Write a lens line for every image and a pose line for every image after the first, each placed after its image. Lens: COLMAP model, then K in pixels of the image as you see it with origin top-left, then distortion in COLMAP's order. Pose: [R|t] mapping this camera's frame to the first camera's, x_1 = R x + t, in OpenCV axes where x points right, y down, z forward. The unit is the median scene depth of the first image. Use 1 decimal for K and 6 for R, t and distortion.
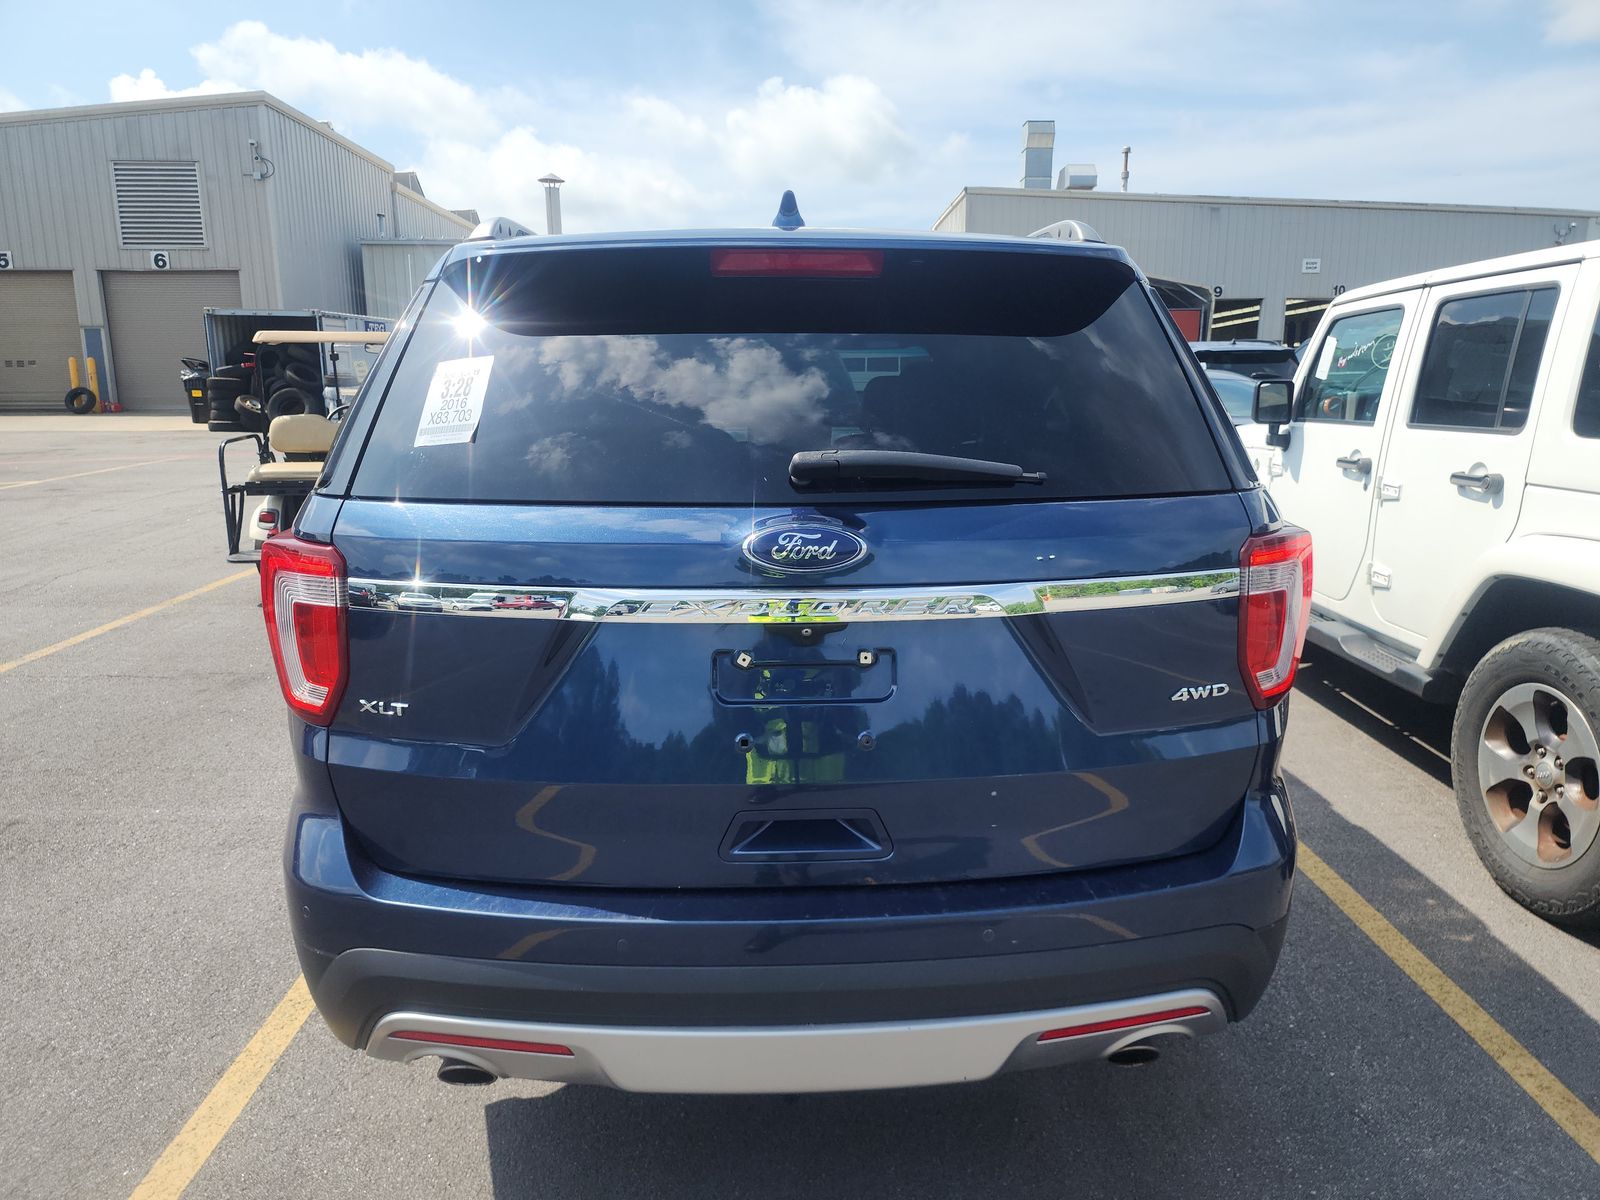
lens RADIAL K [[1094.8, 0, 805.2], [0, 1094.8, 602.7], [0, 0, 1]] dist [0.047976, -0.034224]
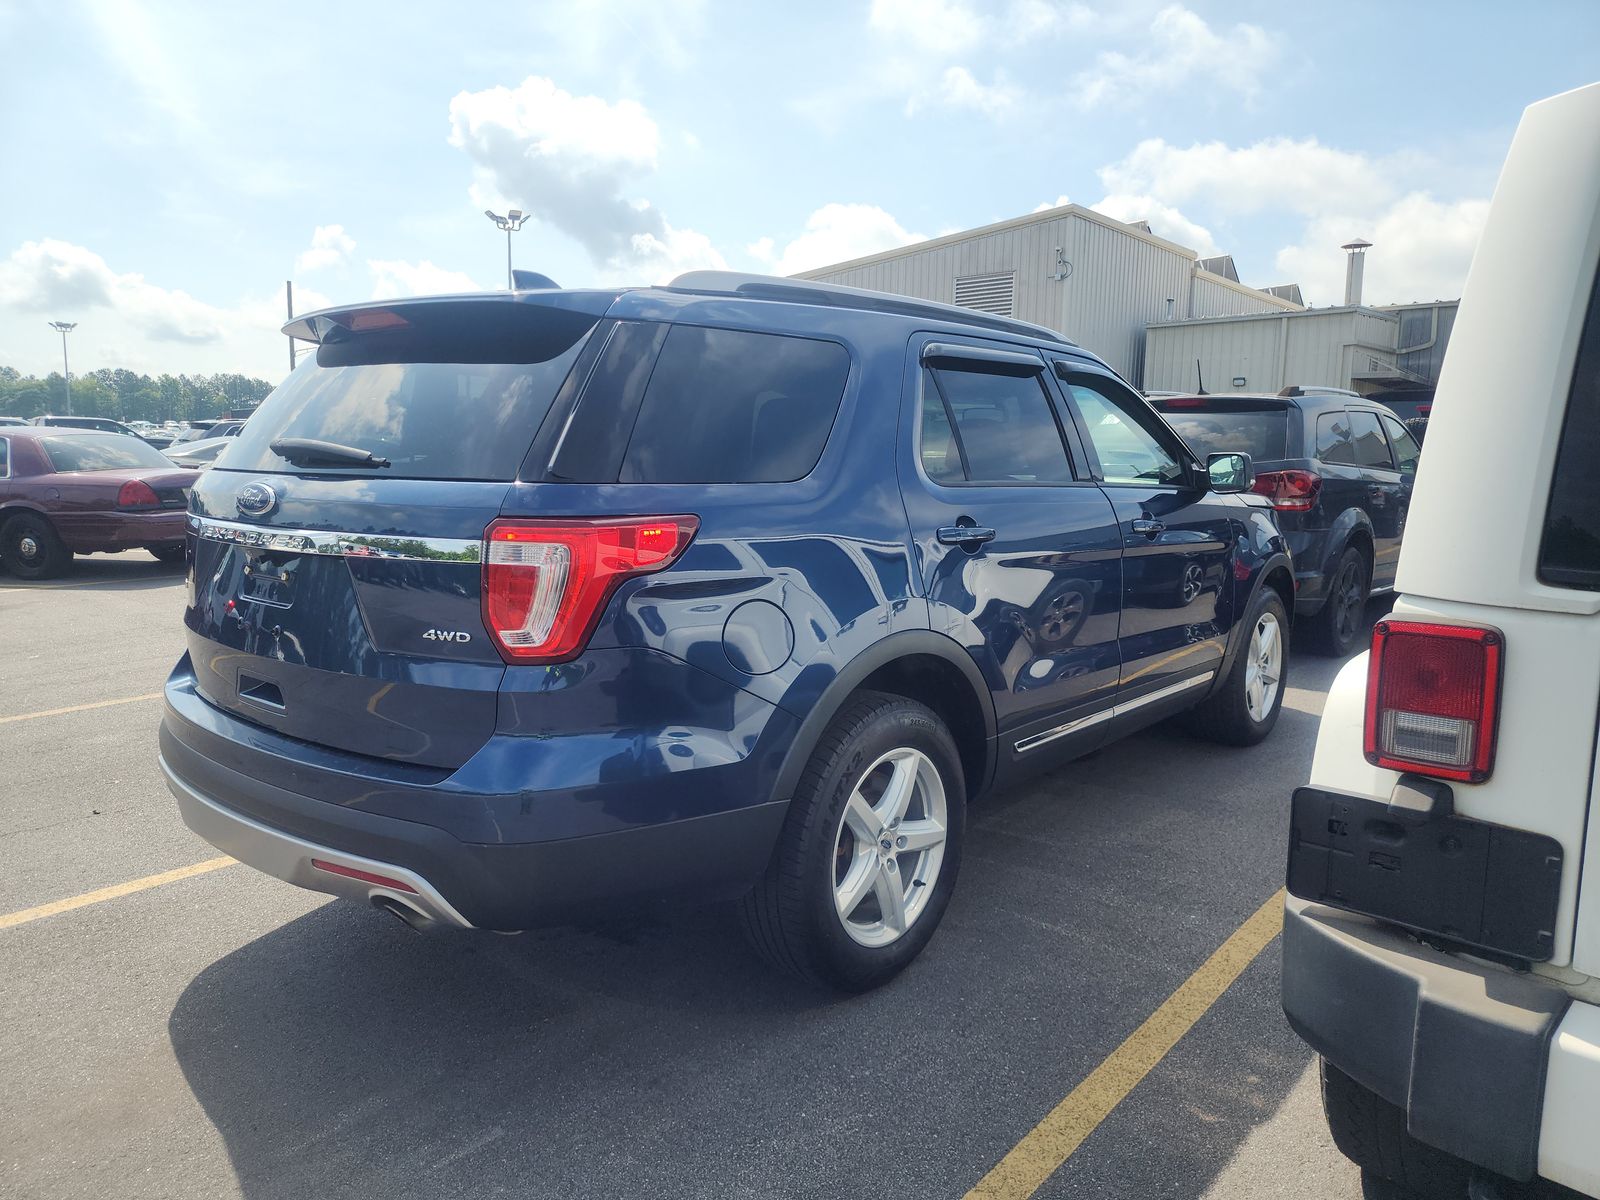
lens RADIAL K [[1094.8, 0, 805.2], [0, 1094.8, 602.7], [0, 0, 1]] dist [0.047976, -0.034224]
pose [[0.722611, 0.100728, -0.683876, 0.129359], [-0.148845, 0.988792, -0.011637, -0.000189], [0.675039, 0.110200, 0.729505, 0.030569]]
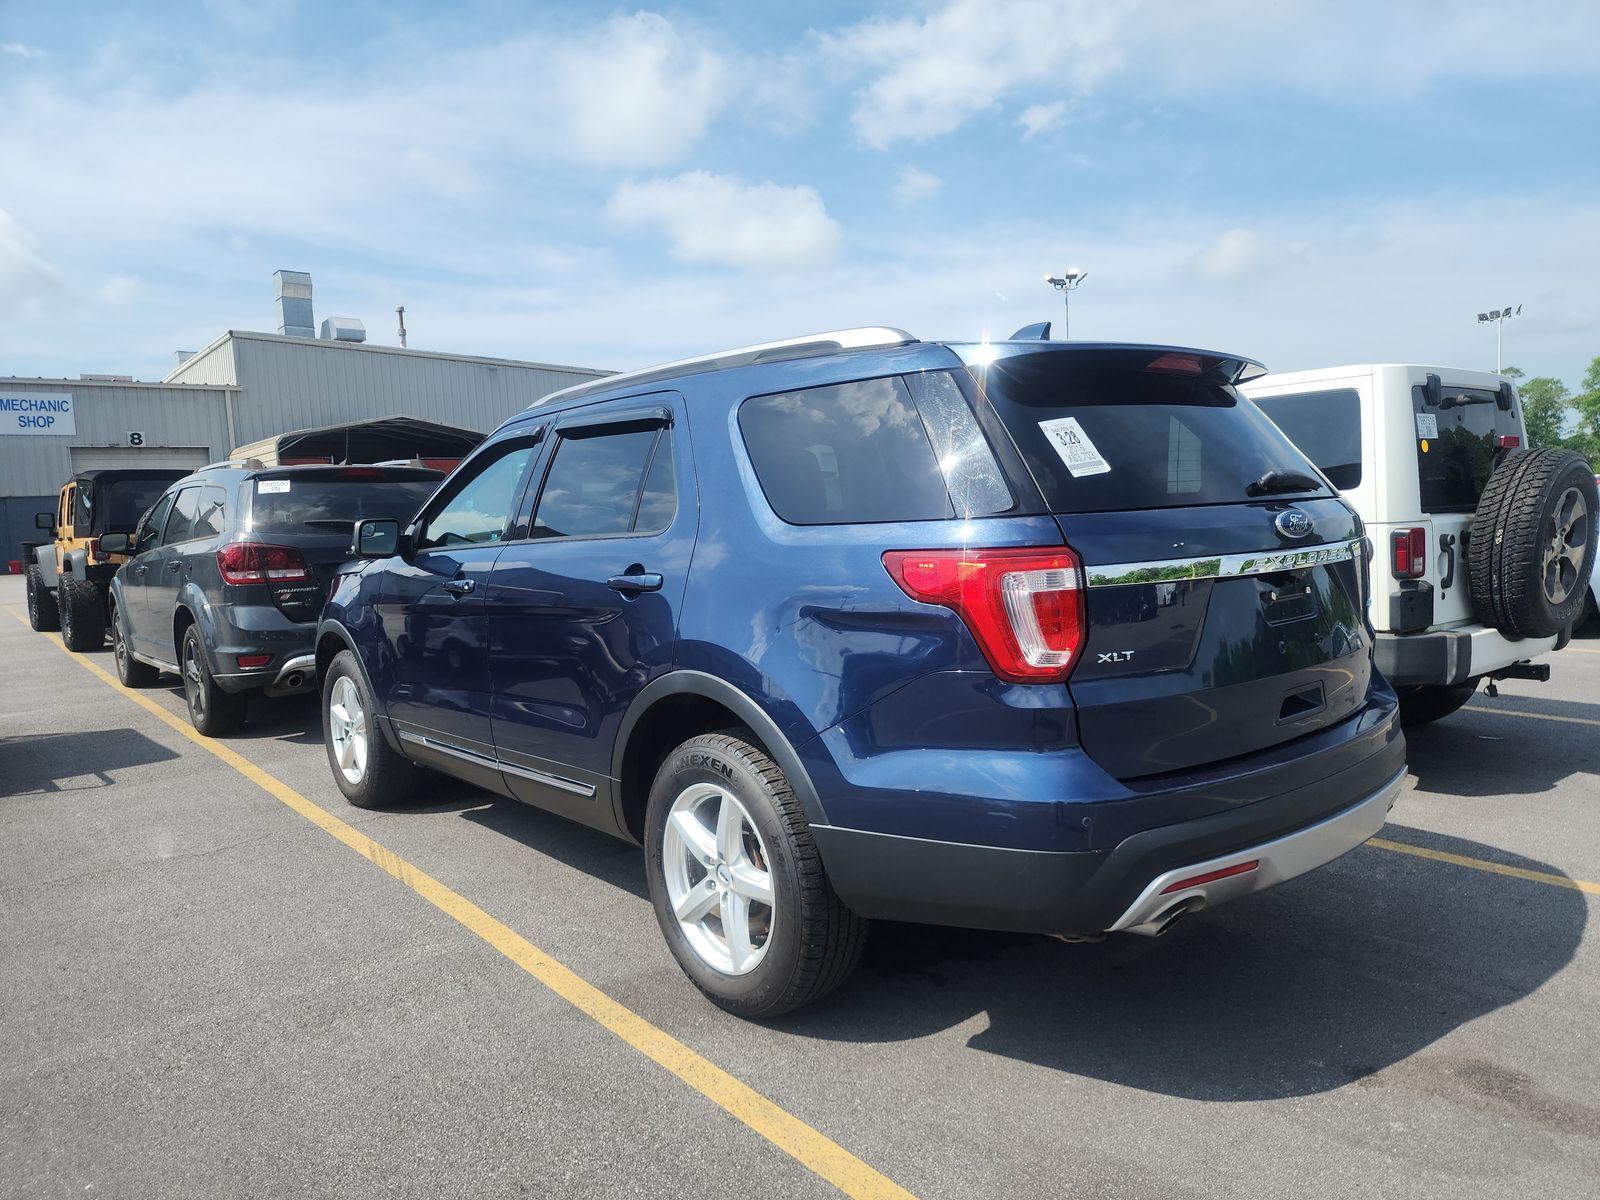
lens RADIAL K [[1094.8, 0, 805.2], [0, 1094.8, 602.7], [0, 0, 1]] dist [0.047976, -0.034224]
pose [[0.774171, -0.082862, 0.627529, -0.126956], [0.166661, 0.983097, -0.075793, 0.005537], [-0.610642, 0.163261, 0.774895, 0.012727]]
